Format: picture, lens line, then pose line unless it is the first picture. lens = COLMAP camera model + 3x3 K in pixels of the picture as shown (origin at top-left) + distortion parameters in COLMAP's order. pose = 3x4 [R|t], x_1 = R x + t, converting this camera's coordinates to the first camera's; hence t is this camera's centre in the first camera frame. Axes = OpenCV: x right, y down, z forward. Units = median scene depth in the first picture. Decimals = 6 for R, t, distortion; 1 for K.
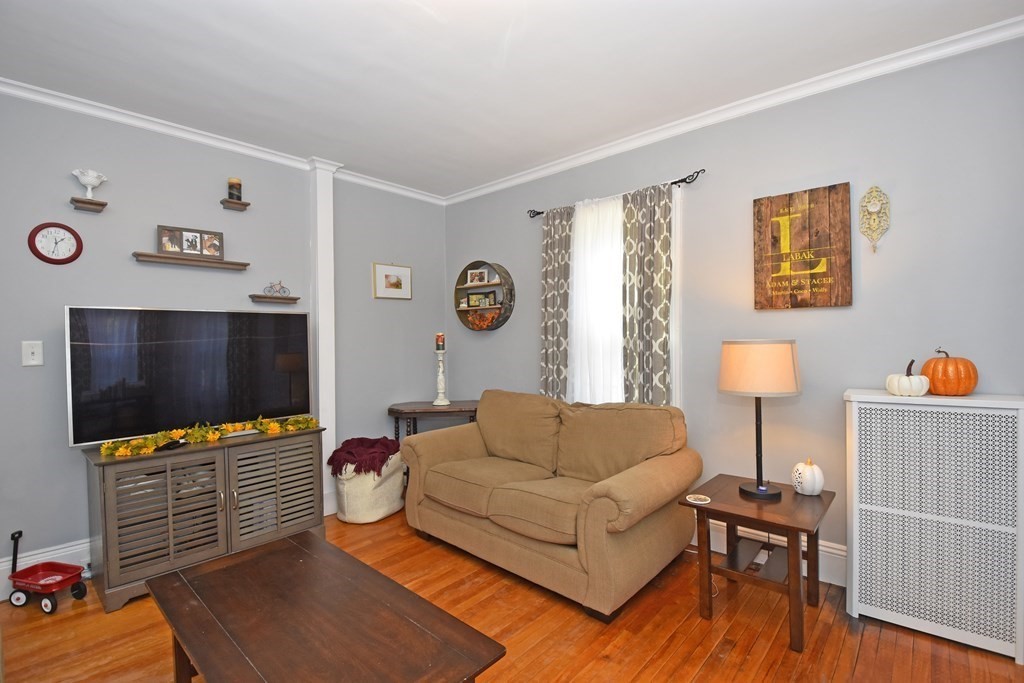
lens RADIAL K [[456.1, 0, 514.0], [0, 456.1, 341.4], [0, 0, 1]] dist [-0.024742, -0.008424]
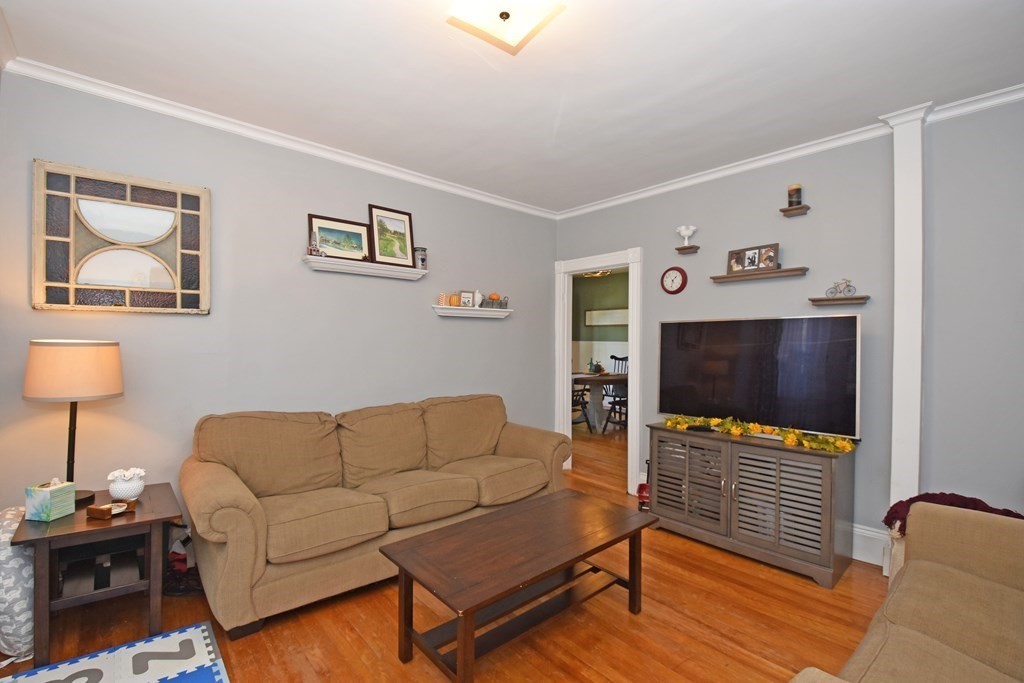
lens RADIAL K [[456.1, 0, 514.6], [0, 456.1, 342.3], [0, 0, 1]] dist [-0.024742, -0.008424]
pose [[-0.139242, 0.006572, -0.990237, 0.498165], [-0.011838, 0.999895, 0.008300, -0.013119], [0.990188, 0.012879, -0.139149, 0.567810]]
